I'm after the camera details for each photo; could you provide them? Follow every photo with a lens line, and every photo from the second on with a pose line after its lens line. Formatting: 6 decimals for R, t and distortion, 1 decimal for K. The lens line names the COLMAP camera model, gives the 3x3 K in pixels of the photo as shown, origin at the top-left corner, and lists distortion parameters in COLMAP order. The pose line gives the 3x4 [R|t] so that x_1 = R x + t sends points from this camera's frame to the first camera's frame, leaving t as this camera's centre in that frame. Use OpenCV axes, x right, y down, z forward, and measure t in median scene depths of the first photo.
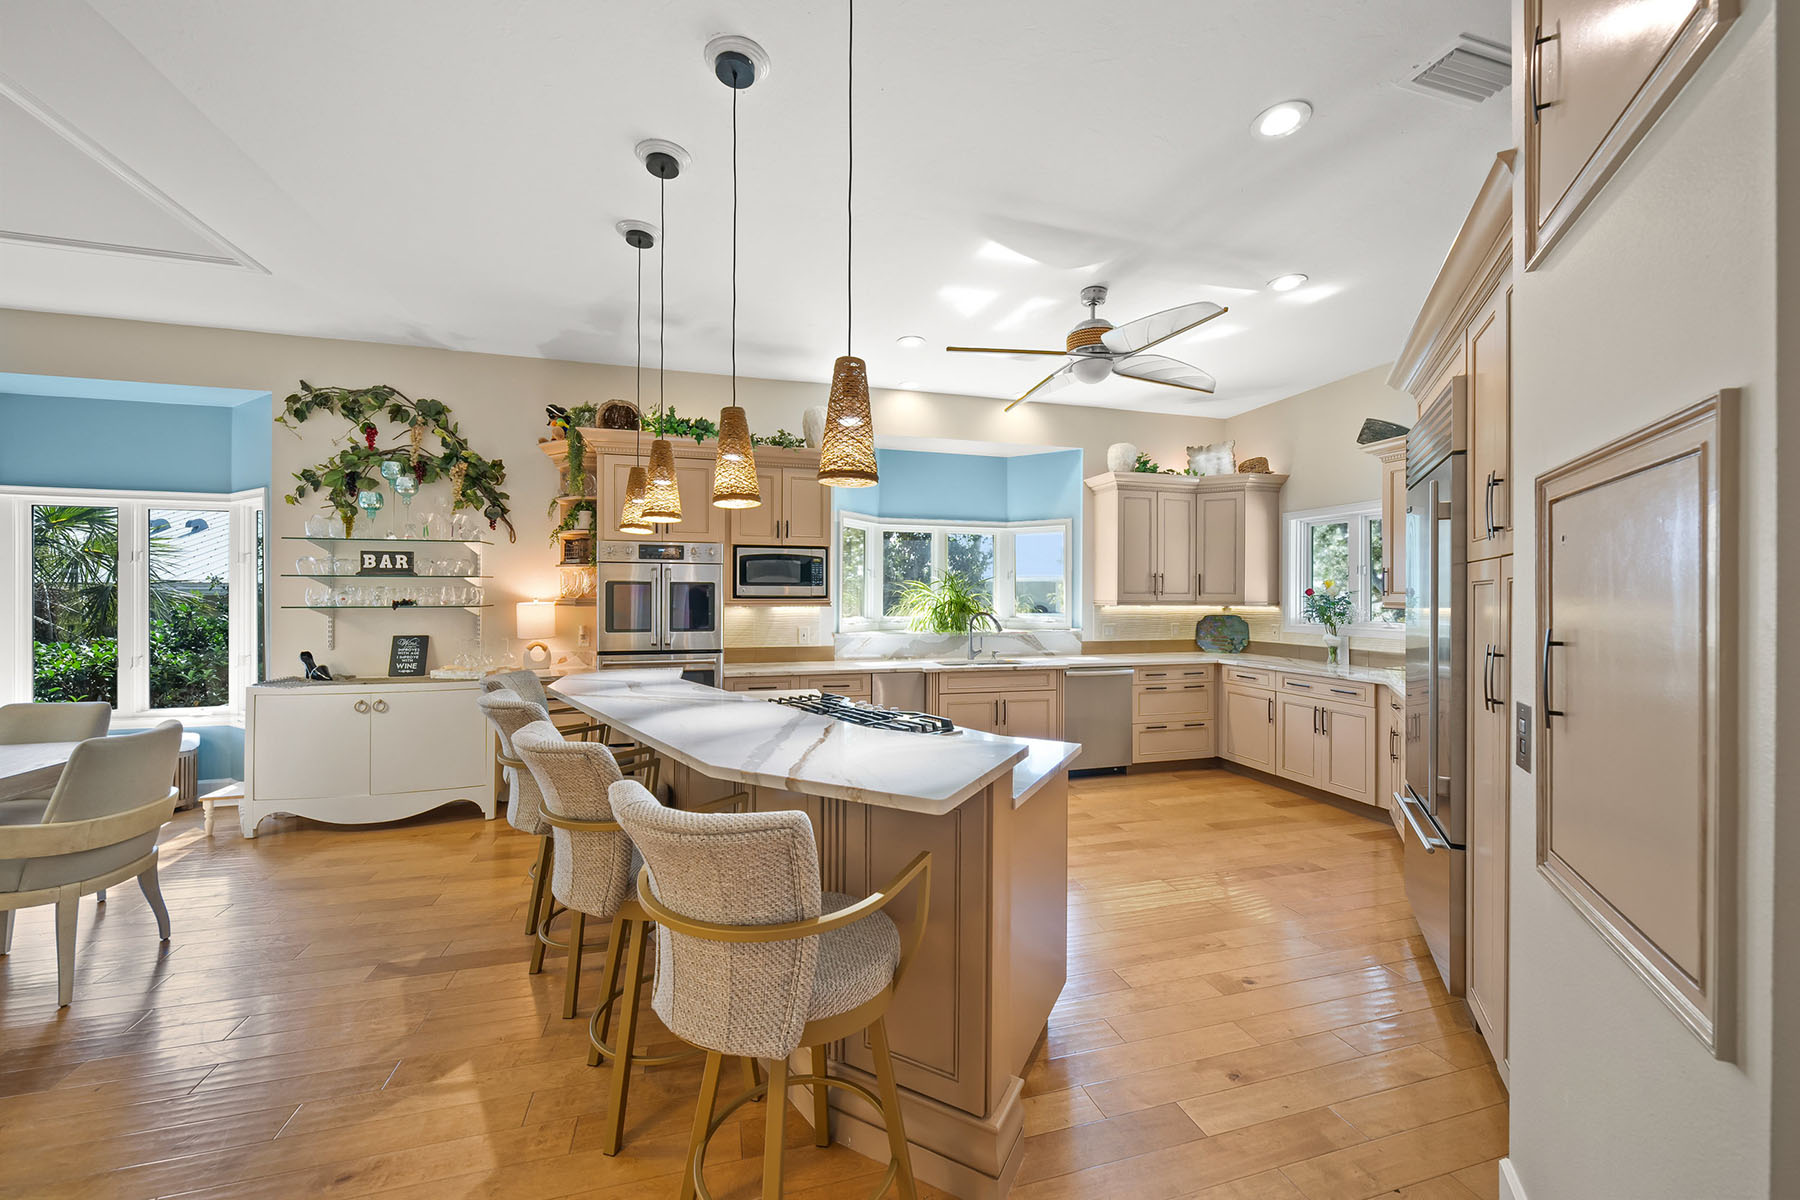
lens RADIAL K [[685.7, 0, 895.3], [0, 685.7, 595.9], [0, 0, 1]] dist [-0.002466, -0.000141]
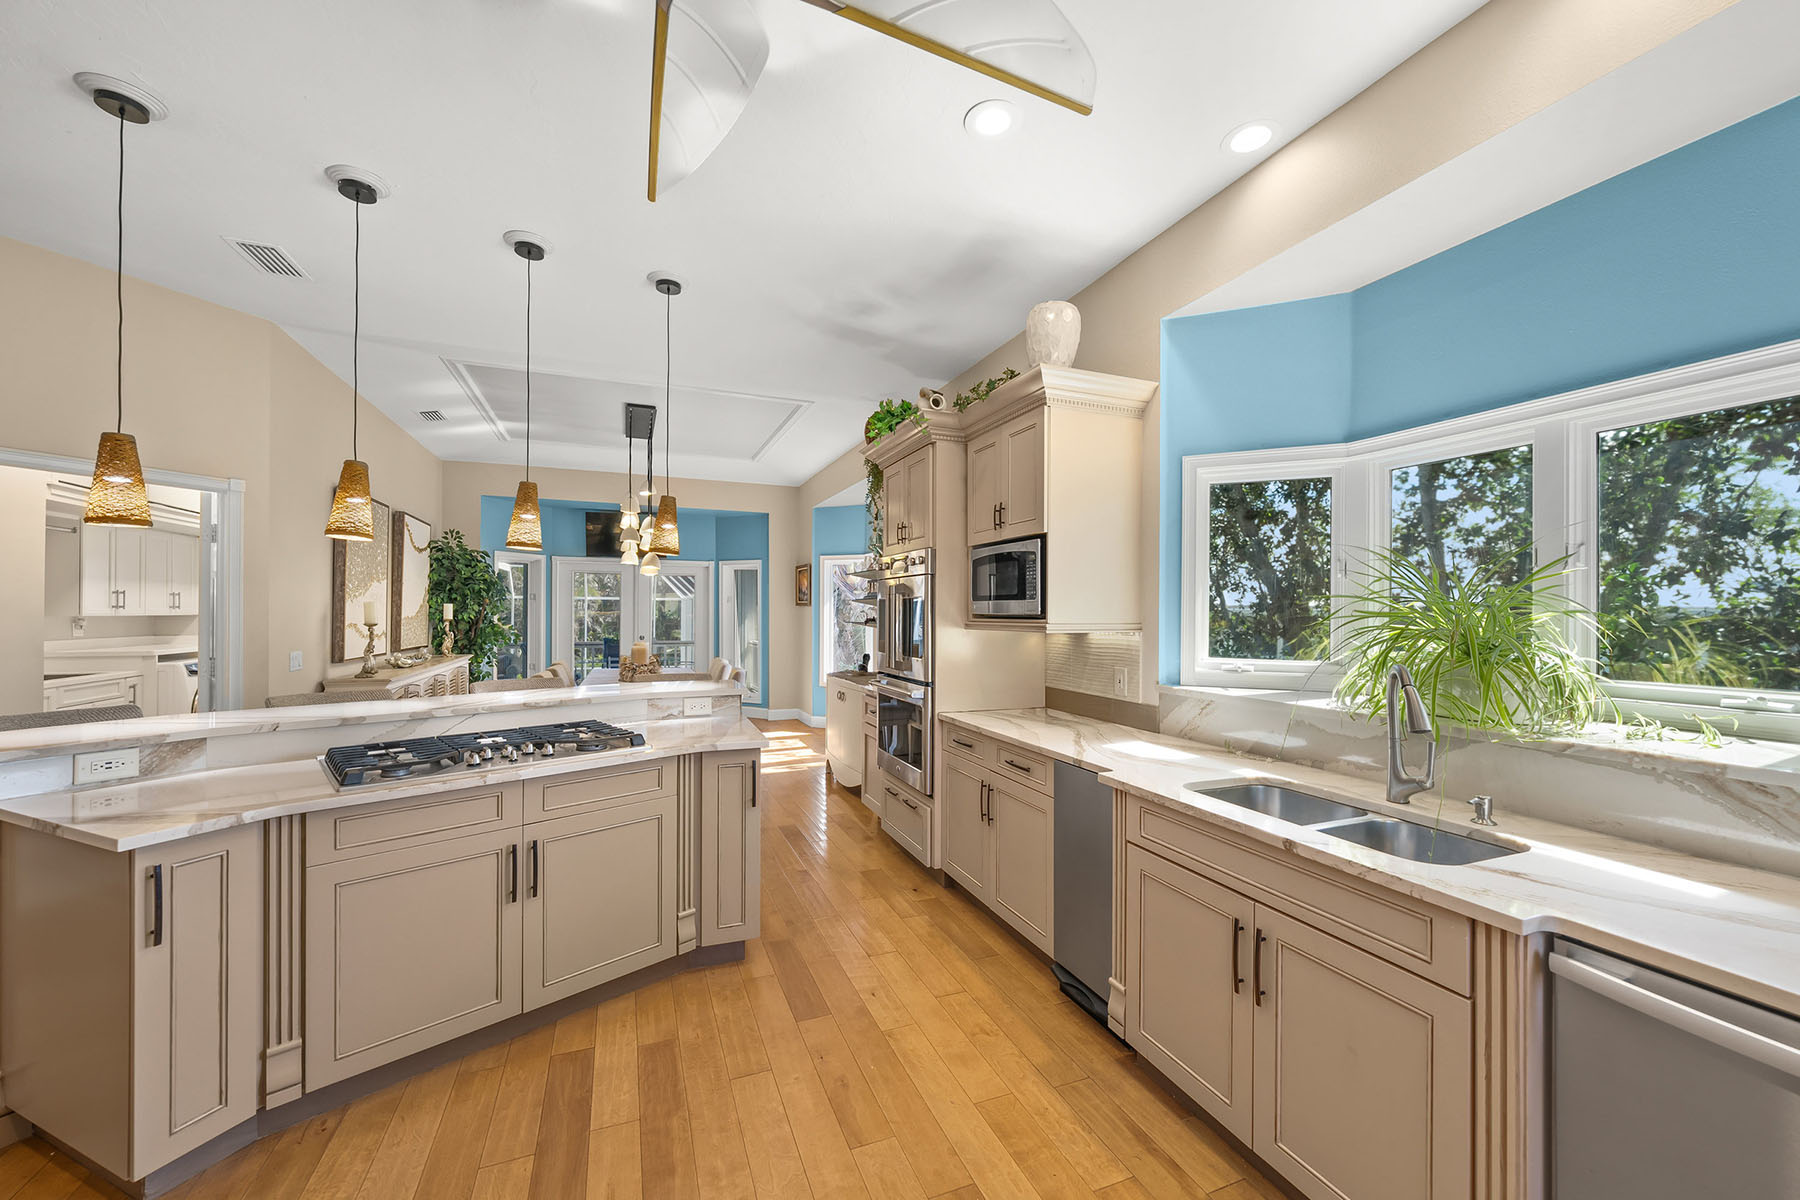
lens RADIAL K [[685.7, 0, 896.8], [0, 685.7, 608.7], [0, 0, 1]] dist [-0.002466, -0.000141]
pose [[0.101152, -0.007572, -0.994842, 0.422572], [-0.001680, 0.999968, -0.007782, -0.000914], [0.994870, 0.002459, 0.101136, 0.708307]]
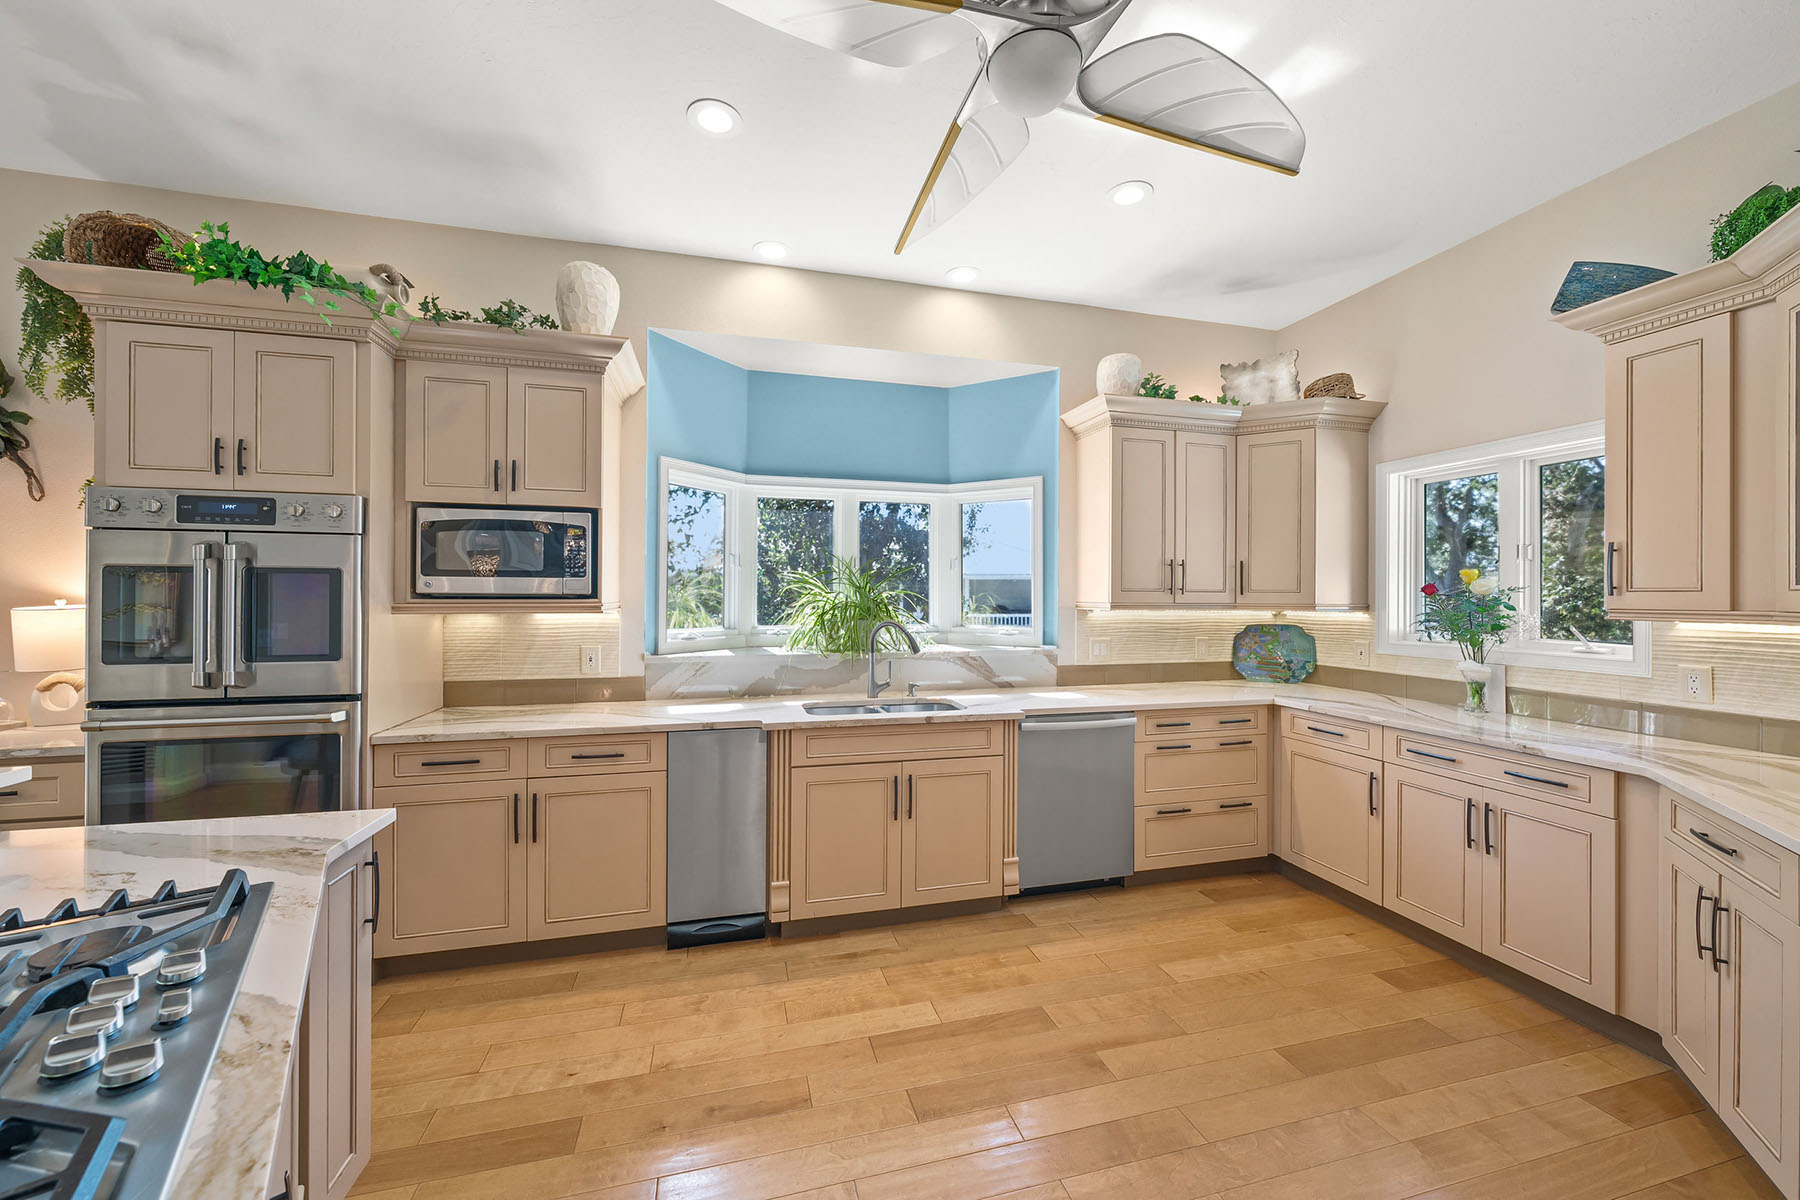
lens RADIAL K [[685.7, 0, 898.8], [0, 685.7, 591.1], [0, 0, 1]] dist [-0.002466, -0.000141]
pose [[0.999945, 0.001486, -0.010404, 0.138837], [-0.001541, 0.999985, -0.005307, -0.000202], [0.010396, 0.005322, 0.999932, 0.378183]]
